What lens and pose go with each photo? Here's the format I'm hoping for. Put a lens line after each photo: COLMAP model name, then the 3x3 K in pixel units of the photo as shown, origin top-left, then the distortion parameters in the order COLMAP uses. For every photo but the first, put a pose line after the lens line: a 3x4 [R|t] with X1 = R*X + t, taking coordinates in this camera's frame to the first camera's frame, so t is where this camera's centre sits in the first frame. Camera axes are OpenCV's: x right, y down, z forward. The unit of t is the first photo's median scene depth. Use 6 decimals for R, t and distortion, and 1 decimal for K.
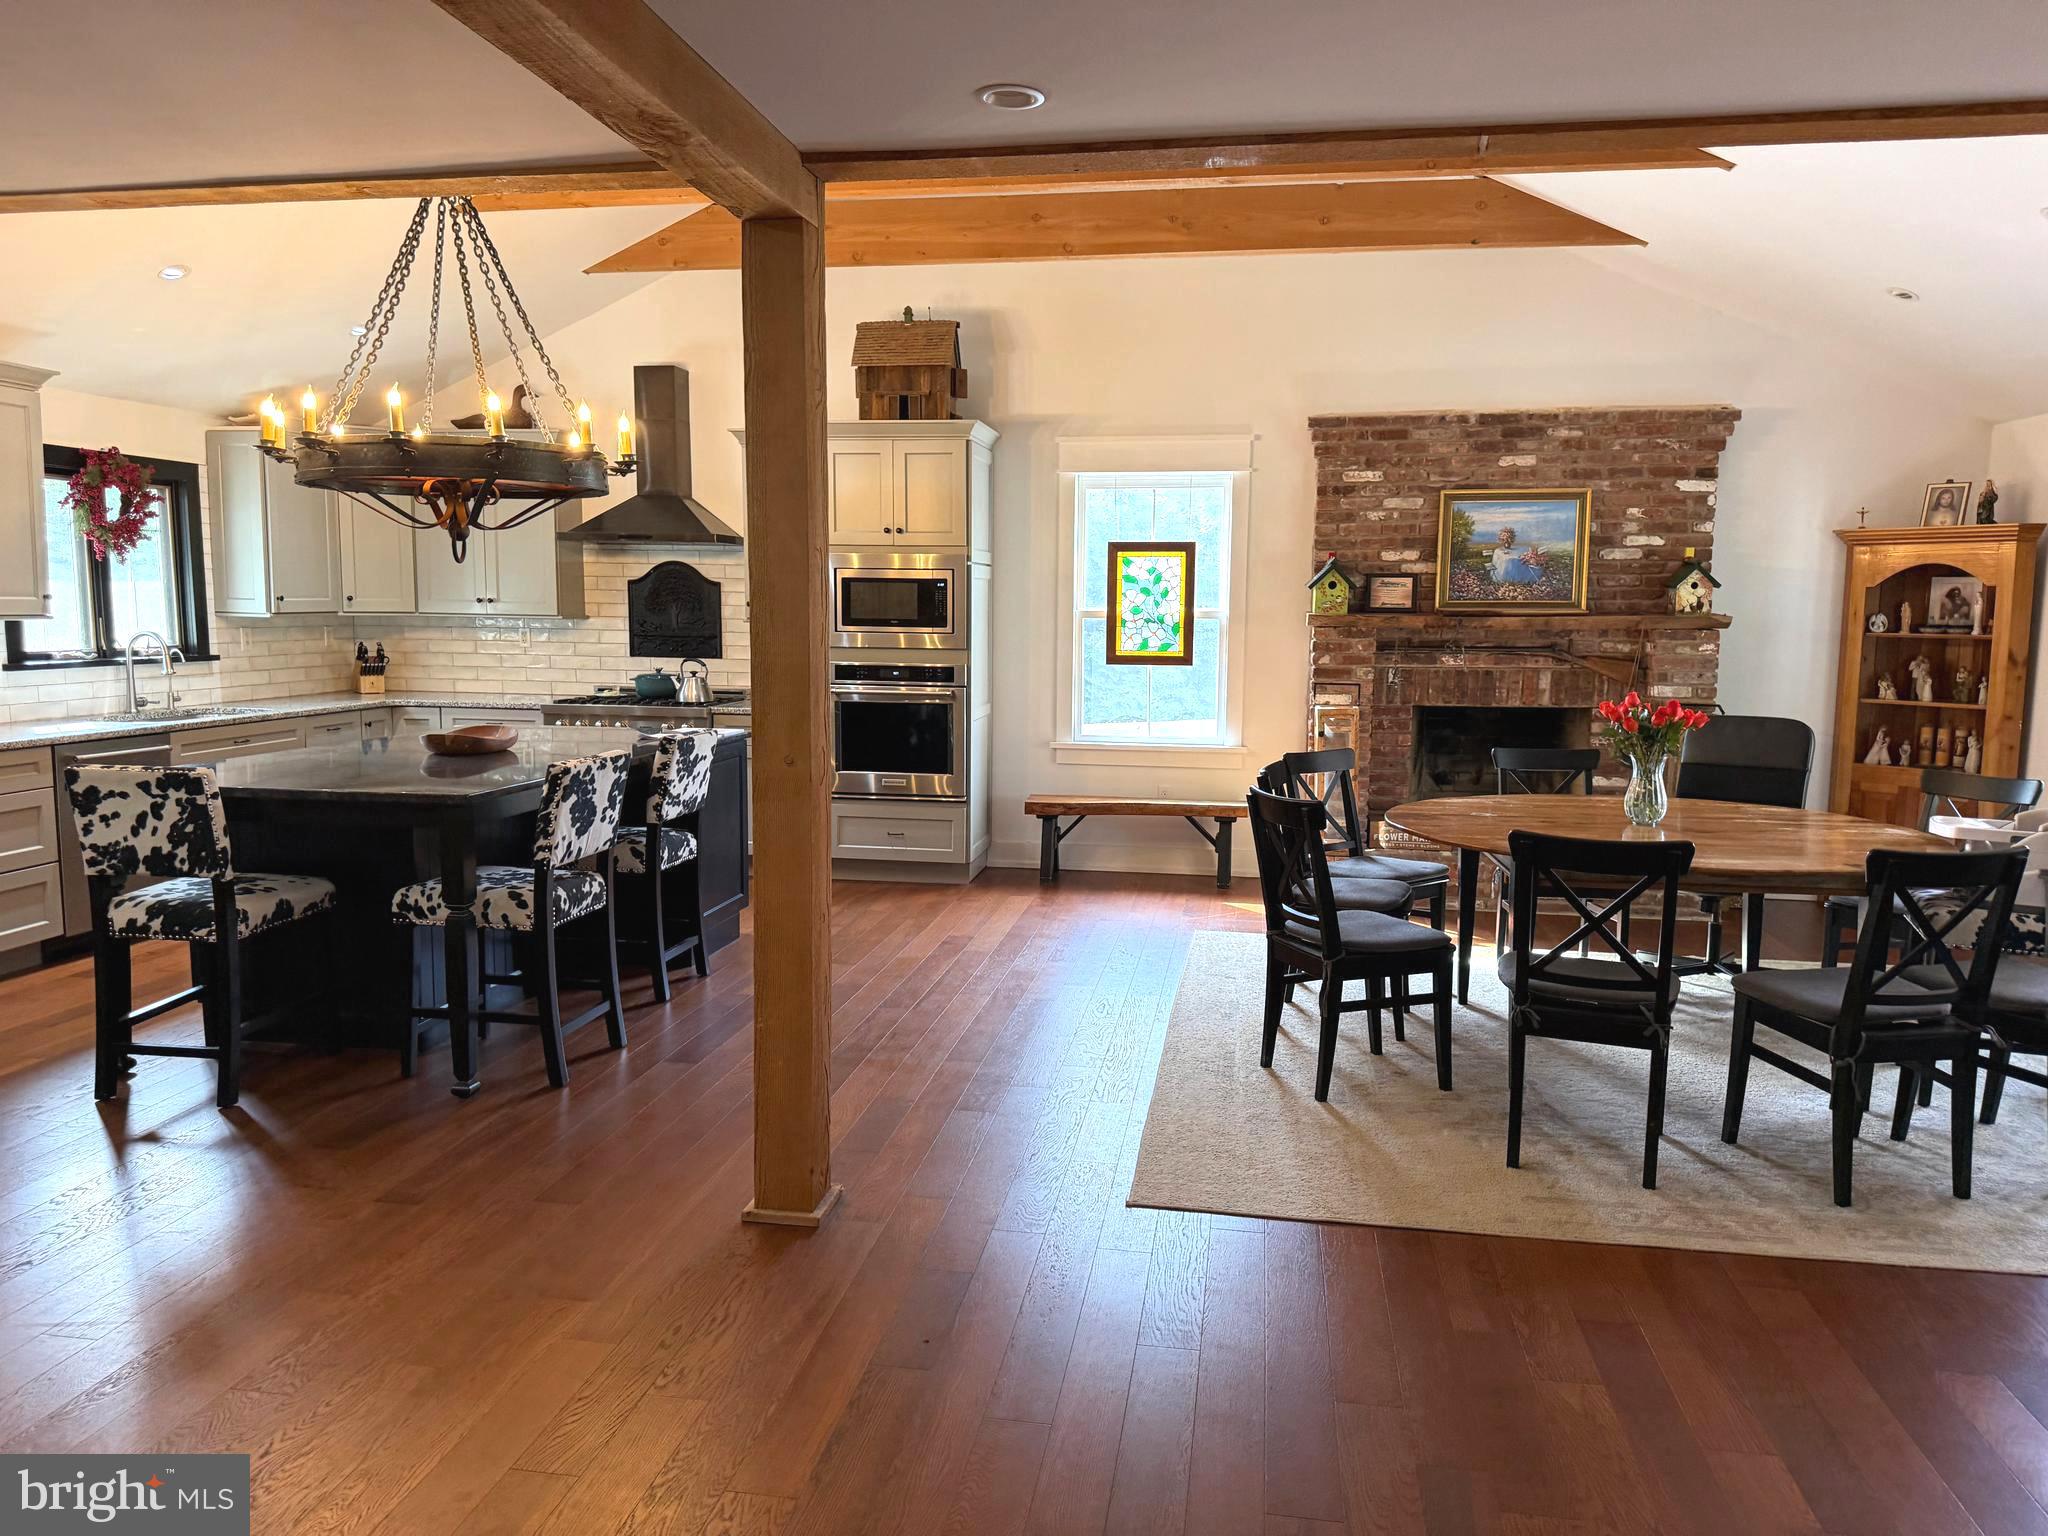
lens RADIAL K [[1413.2, 0, 1037.3], [0, 1413.2, 808.1], [0, 0, 1]] dist [0.045731, -0.057634]
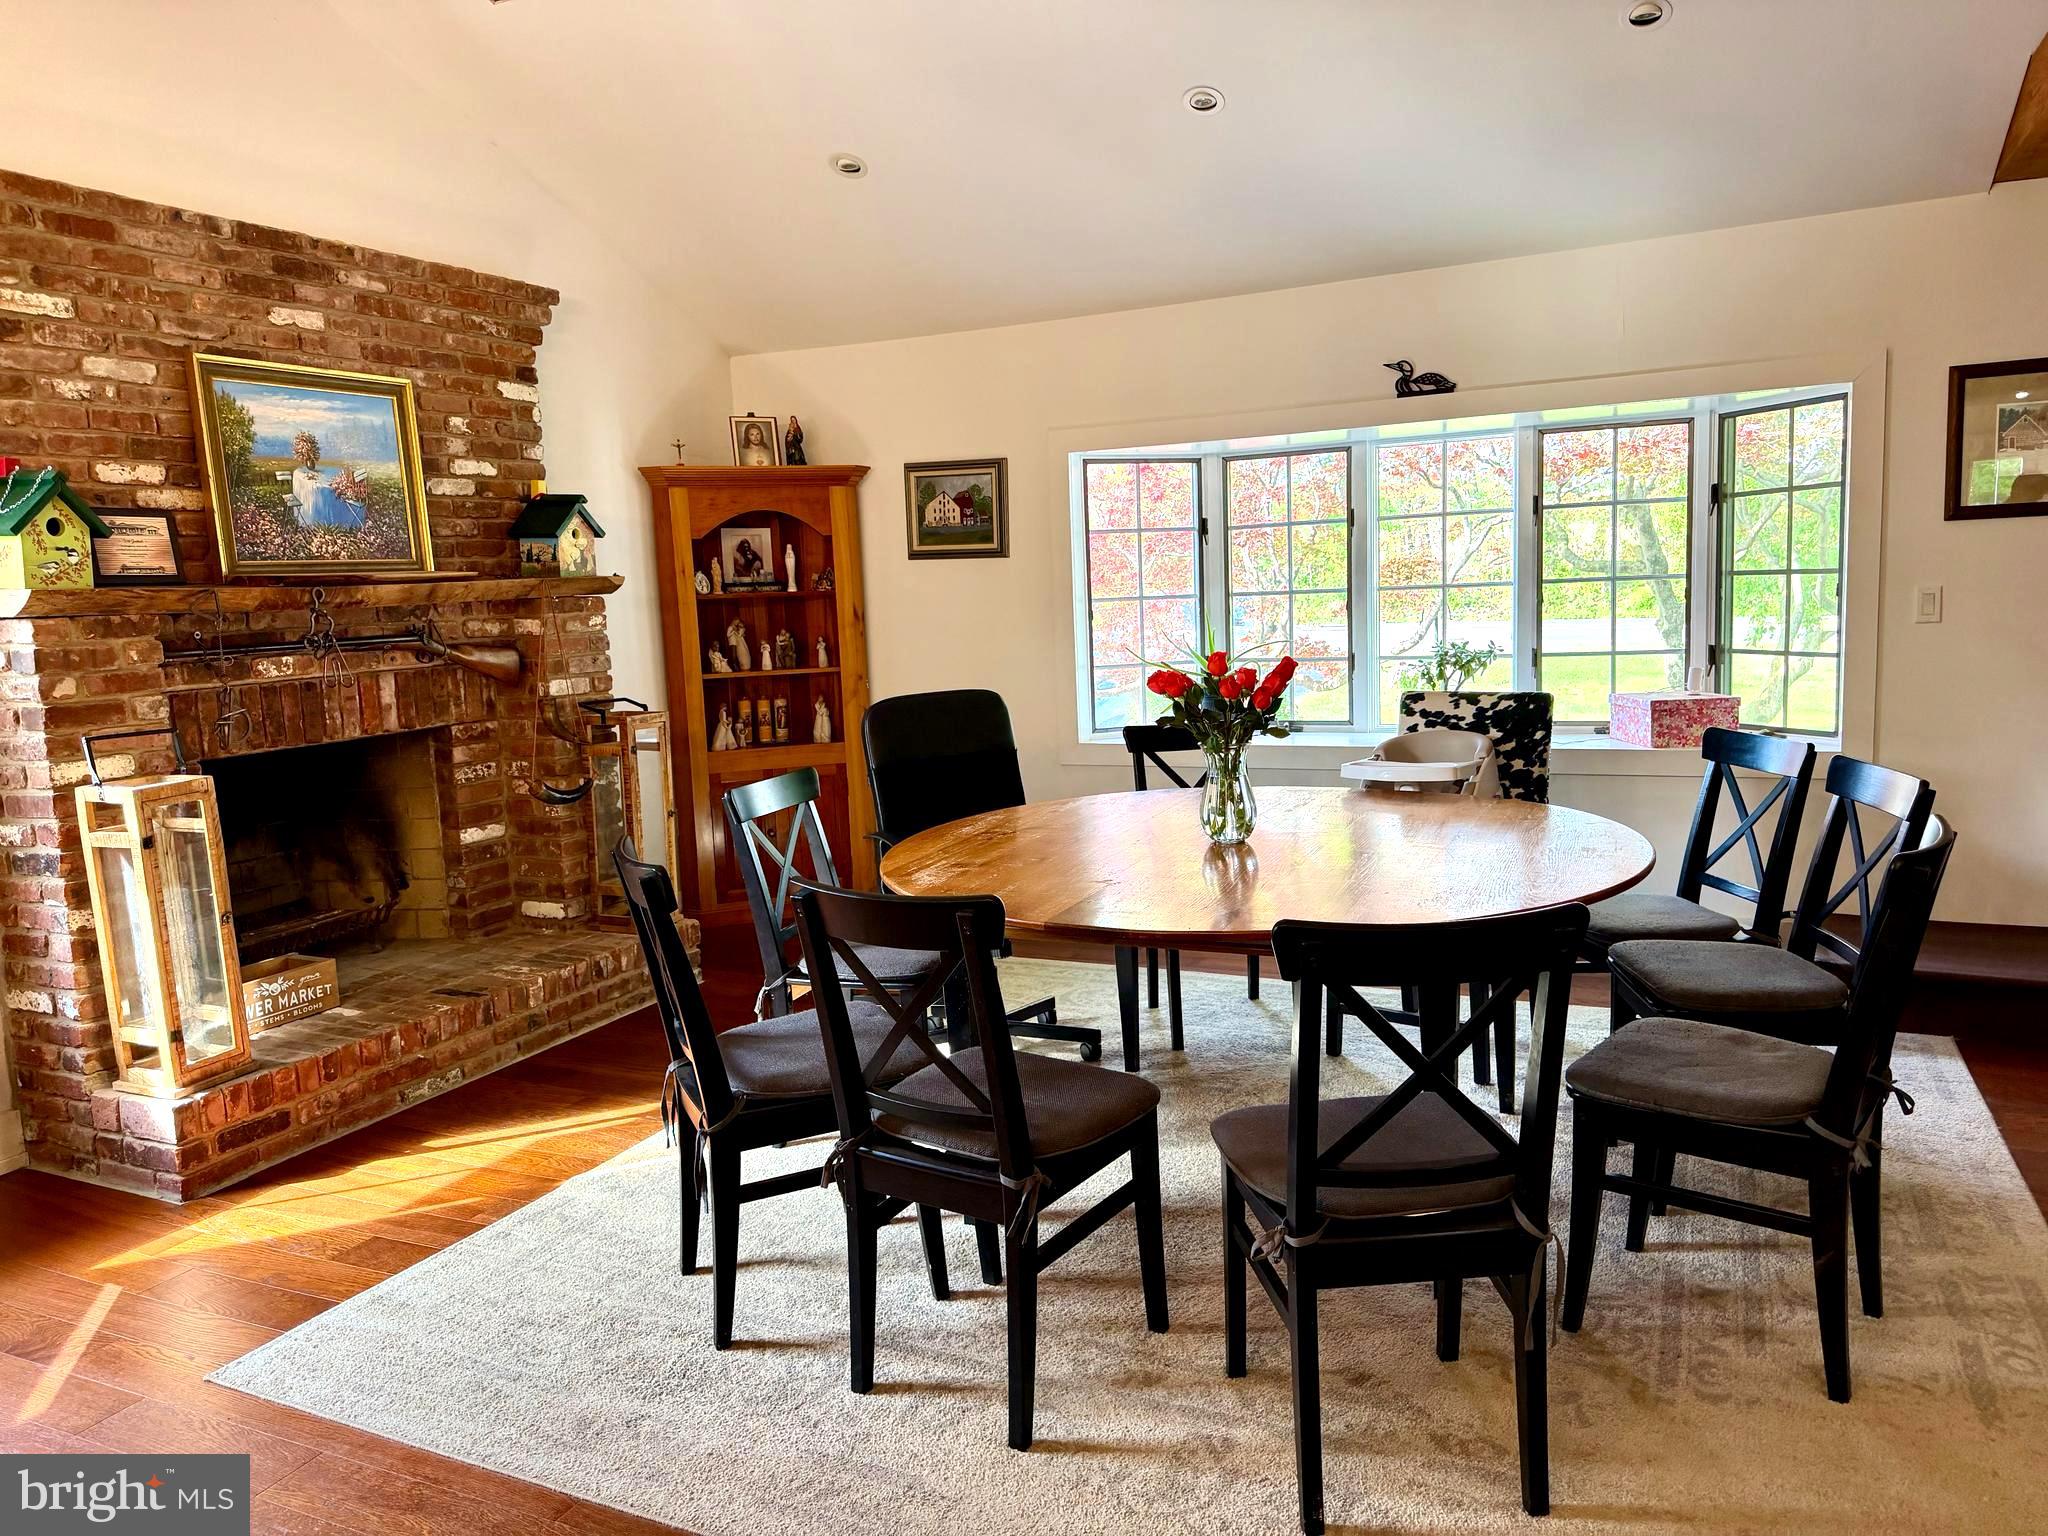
lens RADIAL K [[1464.4, 0, 1053.9], [0, 1464.4, 790.5], [0, 0, 1]] dist [-0.002572, 0.002577]
pose [[0.284864, -0.157707, 0.945506, -0.167023], [0.171172, 0.978888, 0.111704, -0.069963], [-0.943161, 0.130024, 0.305846, 0.552320]]
